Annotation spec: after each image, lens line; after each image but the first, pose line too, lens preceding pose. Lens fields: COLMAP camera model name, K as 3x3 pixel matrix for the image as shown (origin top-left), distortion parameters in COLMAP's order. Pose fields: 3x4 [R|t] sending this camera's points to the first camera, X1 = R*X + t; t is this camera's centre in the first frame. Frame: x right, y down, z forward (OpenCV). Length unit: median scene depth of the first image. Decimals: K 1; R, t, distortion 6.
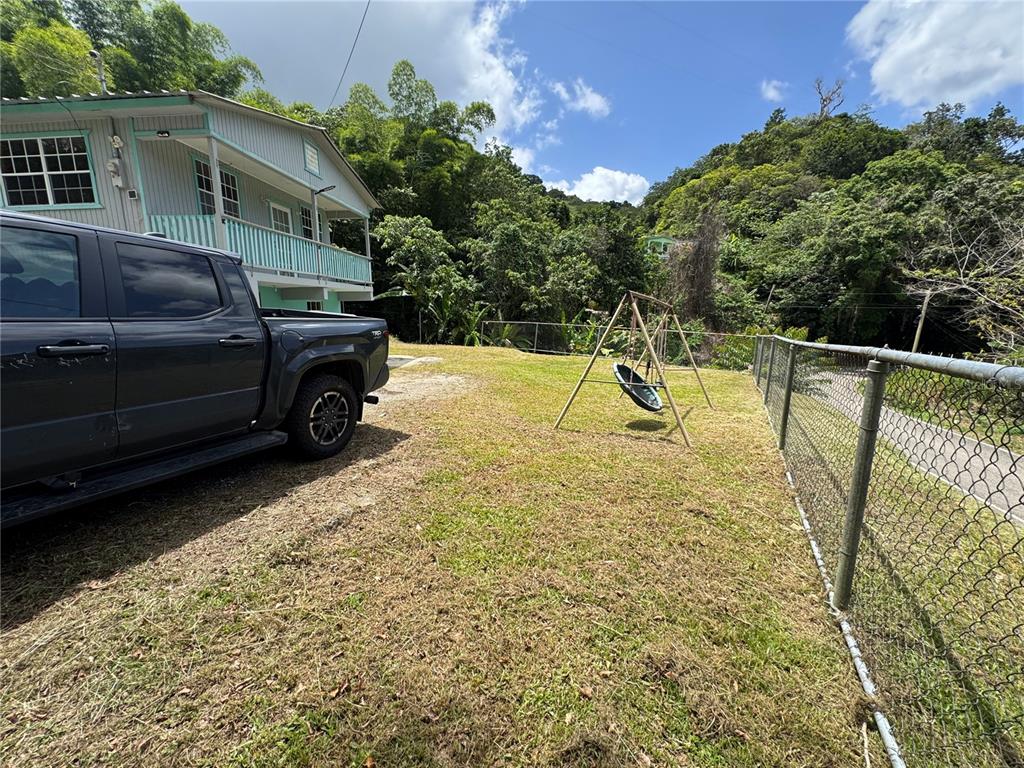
lens RADIAL K [[407.6, 0, 516.3], [0, 407.6, 382.2], [0, 0, 1]] dist [-0.004228, 0.000635]
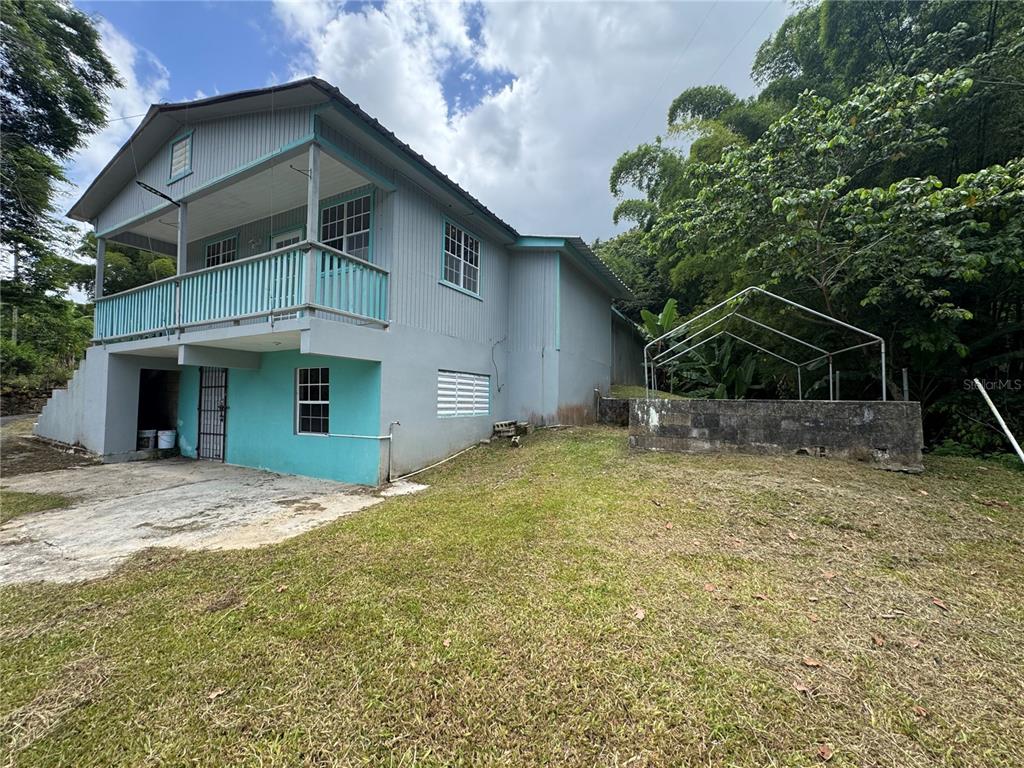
lens RADIAL K [[407.6, 0, 512.0], [0, 407.6, 381.7], [0, 0, 1]] dist [-0.004228, 0.000635]
pose [[-0.417954, -0.034089, -0.907829, -0.100764], [-0.165373, 0.985454, 0.039132, -0.222846], [0.893290, 0.166486, -0.417512, 1.332970]]
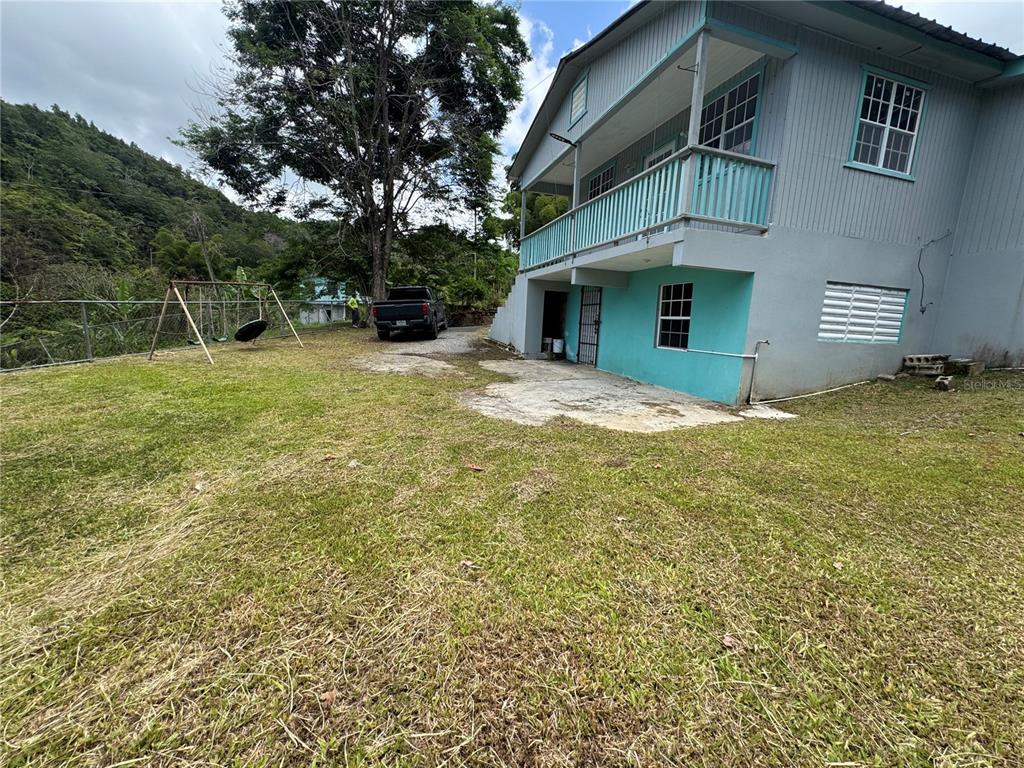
lens RADIAL K [[407.6, 0, 512.2], [0, 407.6, 382.5], [0, 0, 1]] dist [-0.004228, 0.000635]
pose [[-0.938211, 0.021032, -0.345423, -0.078774], [-0.096752, 0.942405, 0.320173, -0.206725], [0.332262, 0.333811, -0.882141, 1.327465]]
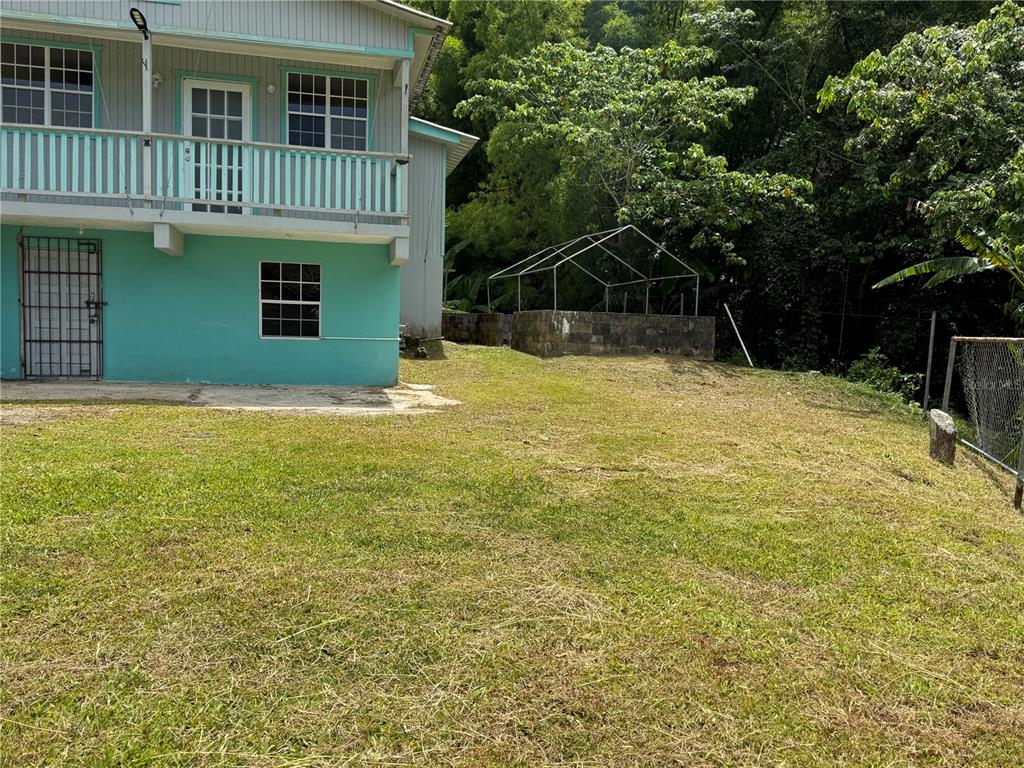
lens RADIAL K [[818.6, 0, 513.3], [0, 818.6, 391.3], [0, 0, 1]] dist [0.107167, -0.156492]
pose [[0.293409, 0.083150, -0.952364, 0.480391], [-0.199495, 0.979603, 0.024067, -0.113729], [0.934940, 0.182931, 0.304012, 0.884810]]
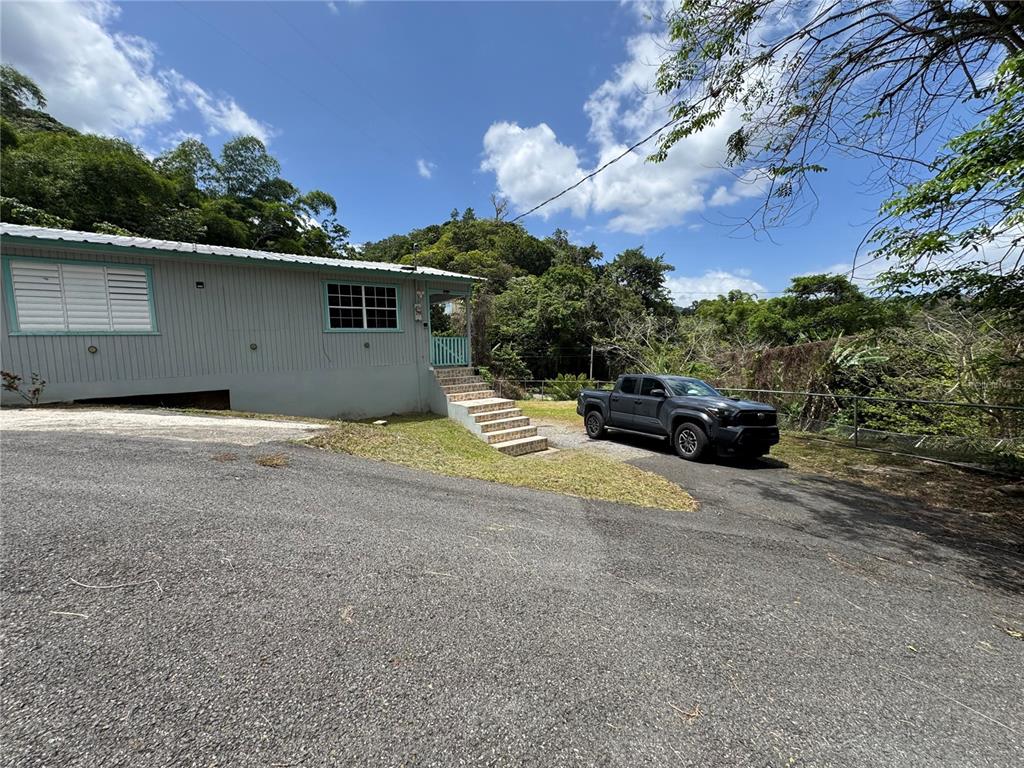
lens RADIAL K [[407.6, 0, 511.6], [0, 407.6, 381.9], [0, 0, 1]] dist [-0.004228, 0.000635]
pose [[0.758624, -0.067238, 0.648050, -0.915876], [0.134499, 0.989398, -0.054794, -0.052329], [-0.637495, 0.128730, 0.759624, -0.224056]]
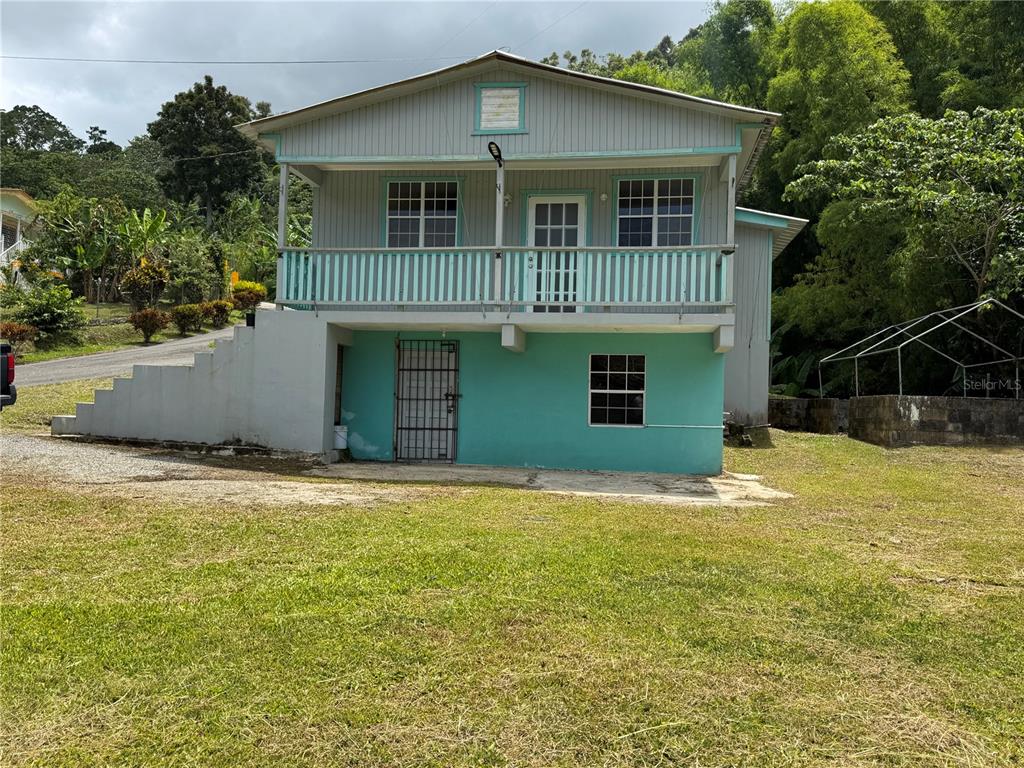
lens RADIAL K [[818.6, 0, 517.4], [0, 818.6, 377.9], [0, 0, 1]] dist [0.107167, -0.156492]
pose [[-0.079357, -0.032762, -0.996308, 0.483886], [-0.200817, 0.979495, -0.016214, -0.116019], [0.976409, 0.198789, -0.084309, 0.878138]]
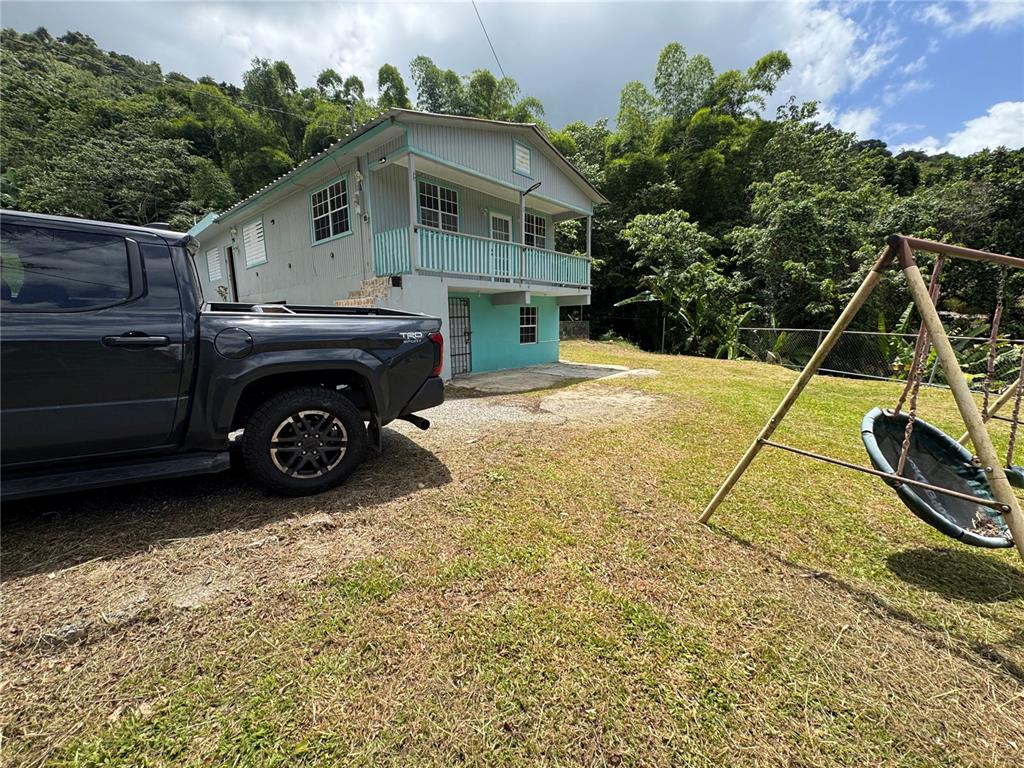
lens RADIAL K [[407.6, 0, 515.6], [0, 407.6, 383.5], [0, 0, 1]] dist [-0.004228, 0.000635]
pose [[0.795822, 0.082915, -0.599827, 0.083170], [-0.093168, 0.995552, 0.014007, -0.020342], [0.598320, 0.044738, 0.800007, 0.173109]]
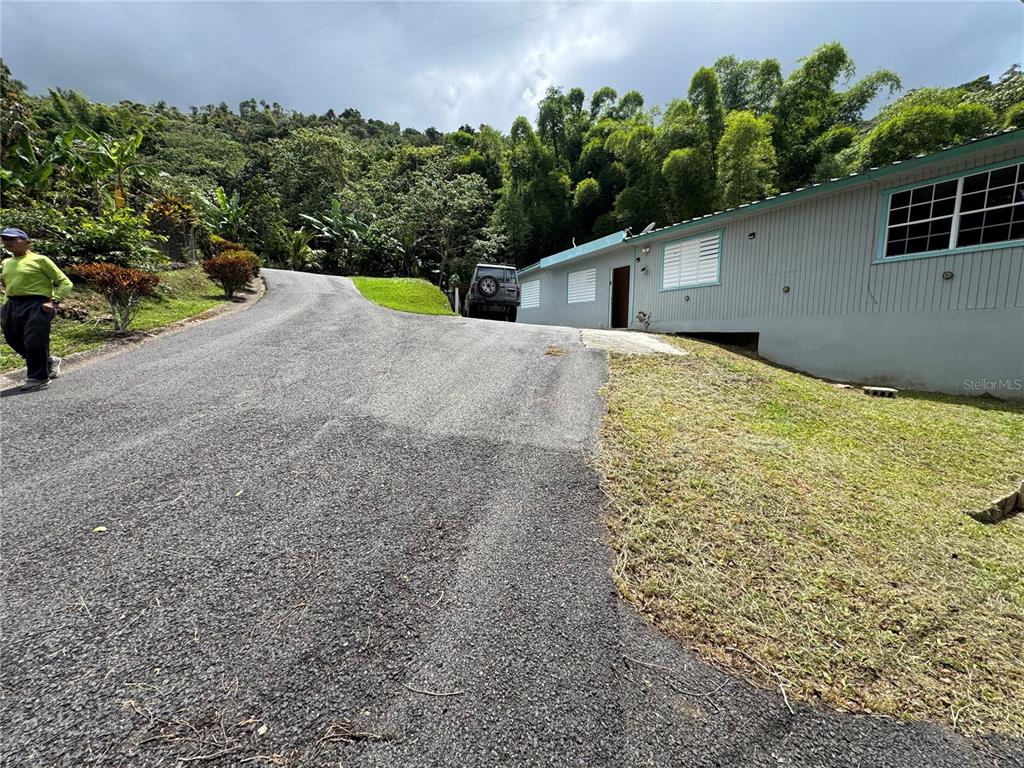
lens RADIAL K [[407.6, 0, 510.9], [0, 407.6, 382.2], [0, 0, 1]] dist [-0.004228, 0.000635]
pose [[0.514930, 0.111045, -0.850009, -0.456112], [-0.169420, 0.985199, 0.026073, -0.000181], [0.840323, 0.130583, 0.526122, -0.142386]]
